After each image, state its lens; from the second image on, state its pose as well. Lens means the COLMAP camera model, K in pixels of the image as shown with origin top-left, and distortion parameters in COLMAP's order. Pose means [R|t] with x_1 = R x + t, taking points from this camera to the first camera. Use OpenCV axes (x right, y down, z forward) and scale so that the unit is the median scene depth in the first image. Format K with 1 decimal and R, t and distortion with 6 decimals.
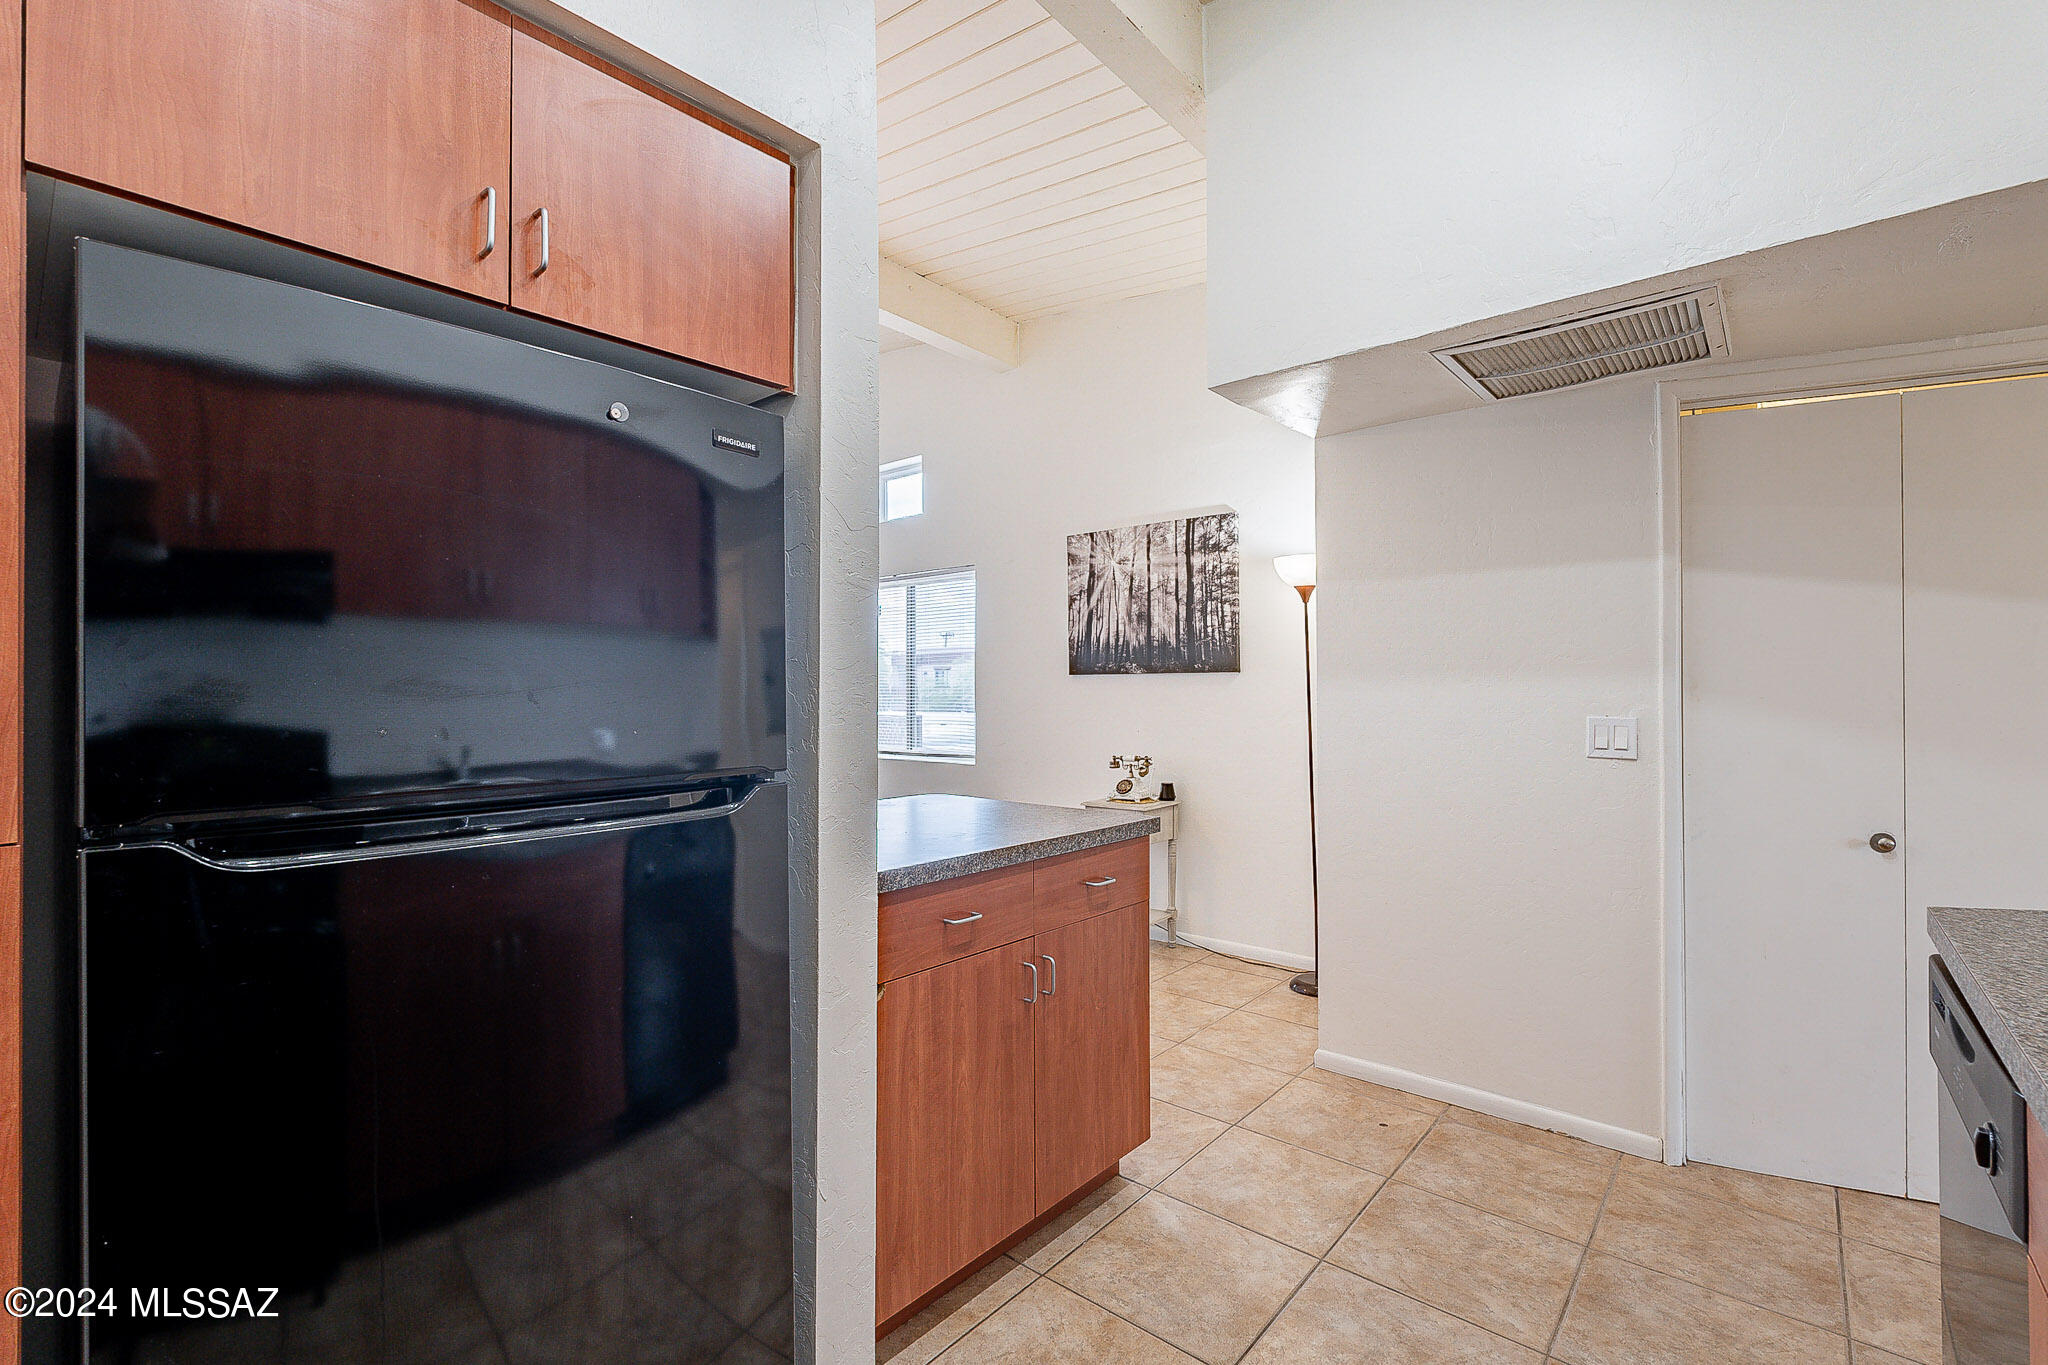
lens RADIAL K [[920.8, 0, 1024.0], [0, 920.8, 682.5], [0, 0, 1]] dist [-0.001290, -0.000485]
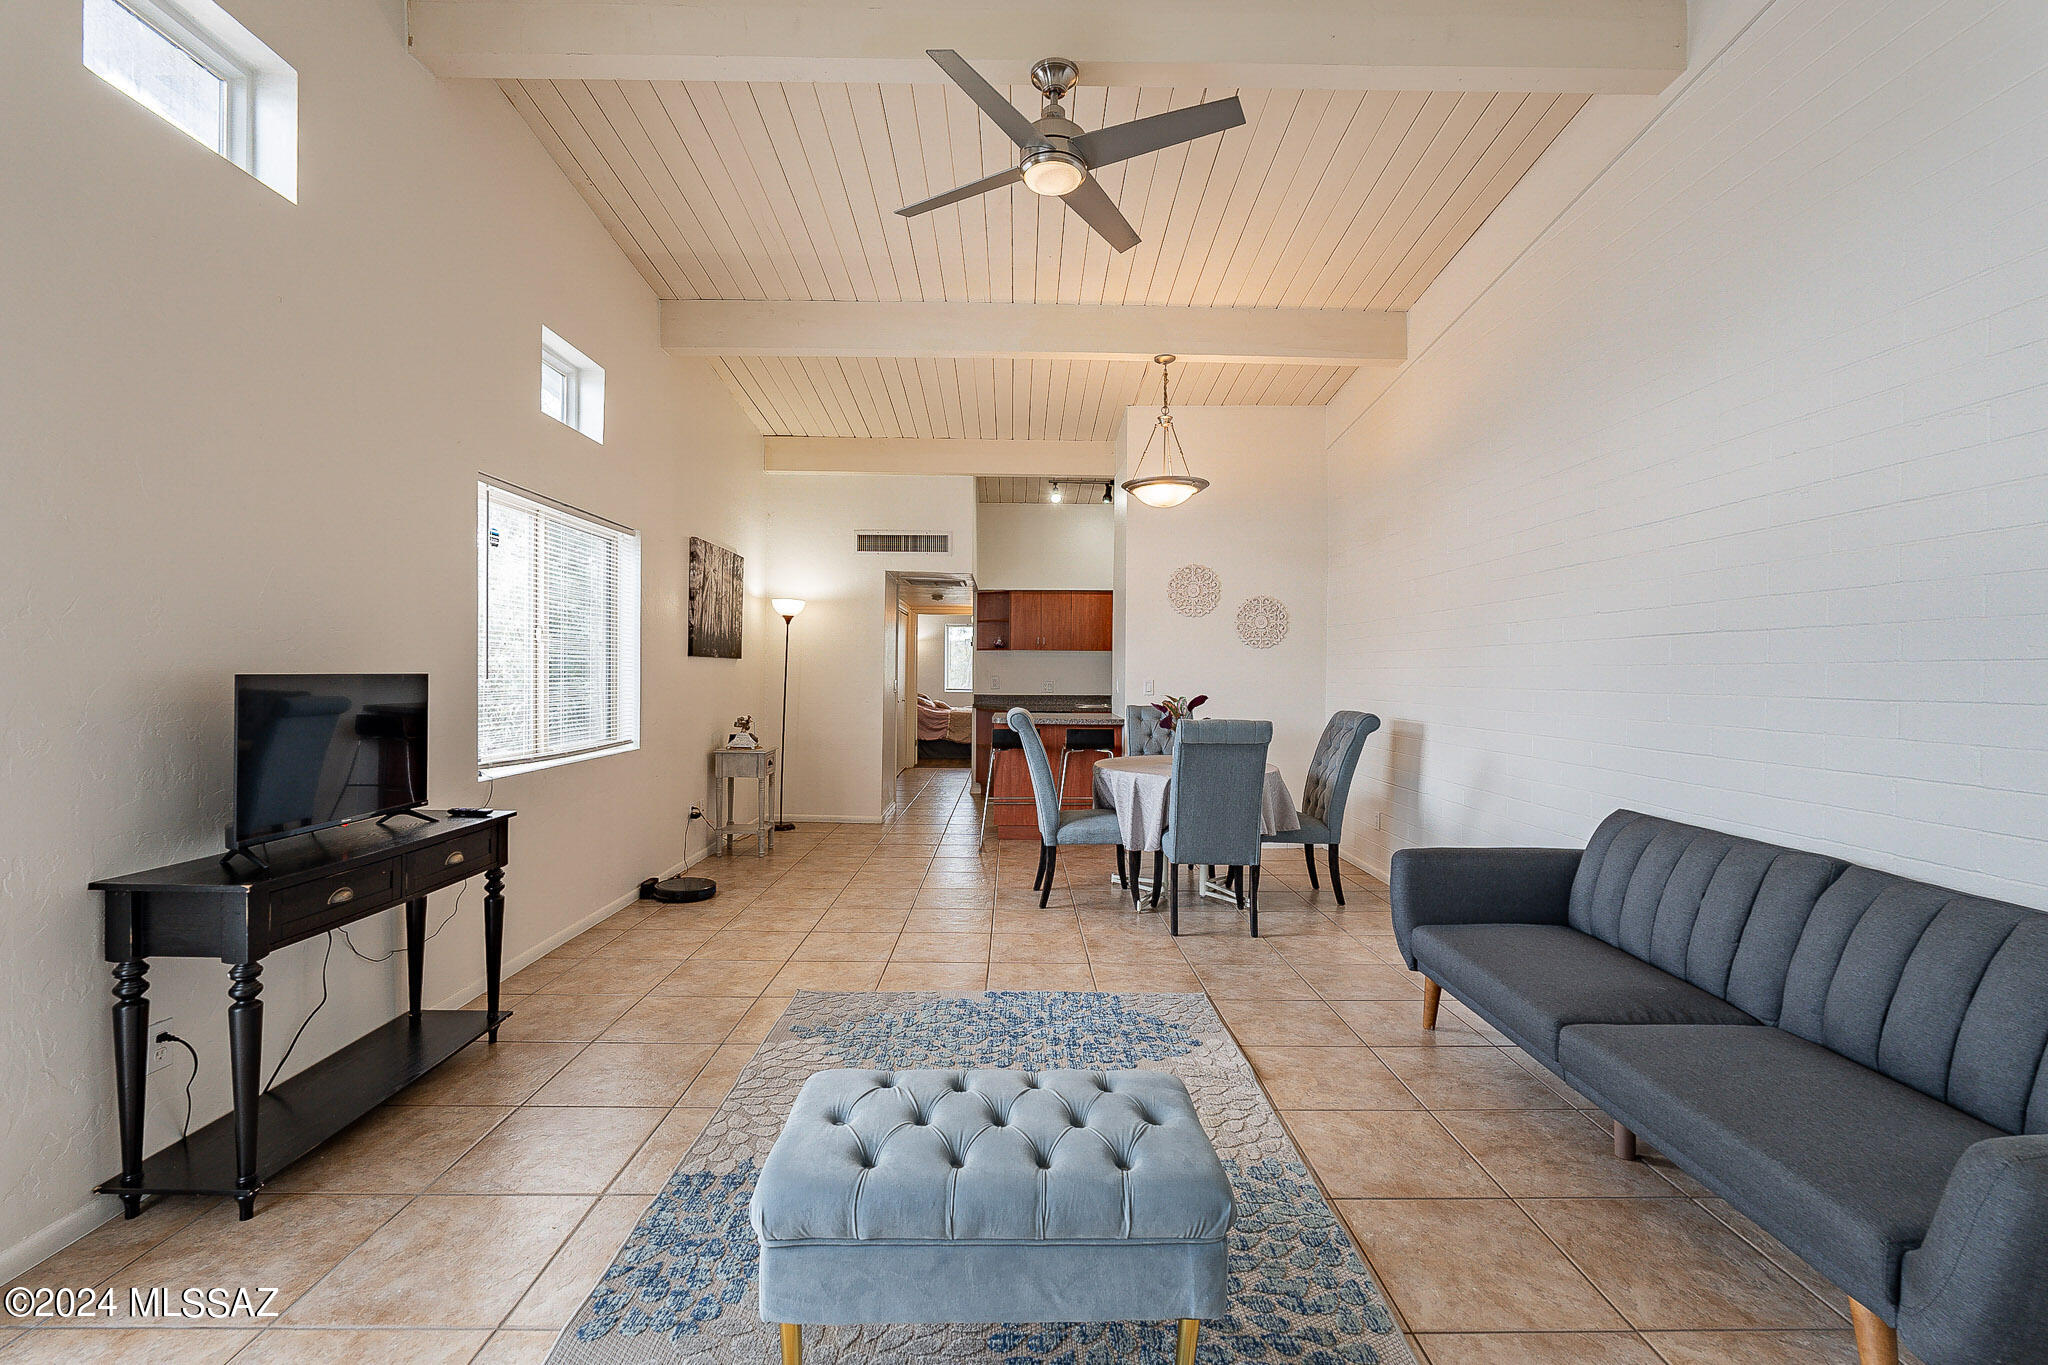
lens RADIAL K [[885.7, 0, 1024.0], [0, 885.7, 682.5], [0, 0, 1]] dist [-0.003501, -0.000277]
pose [[-0.651082, -0.013501, 0.758887, -1.172923], [-0.020659, 0.999787, 0.000062, 0.017911], [-0.758726, -0.015638, -0.651222, 1.535365]]
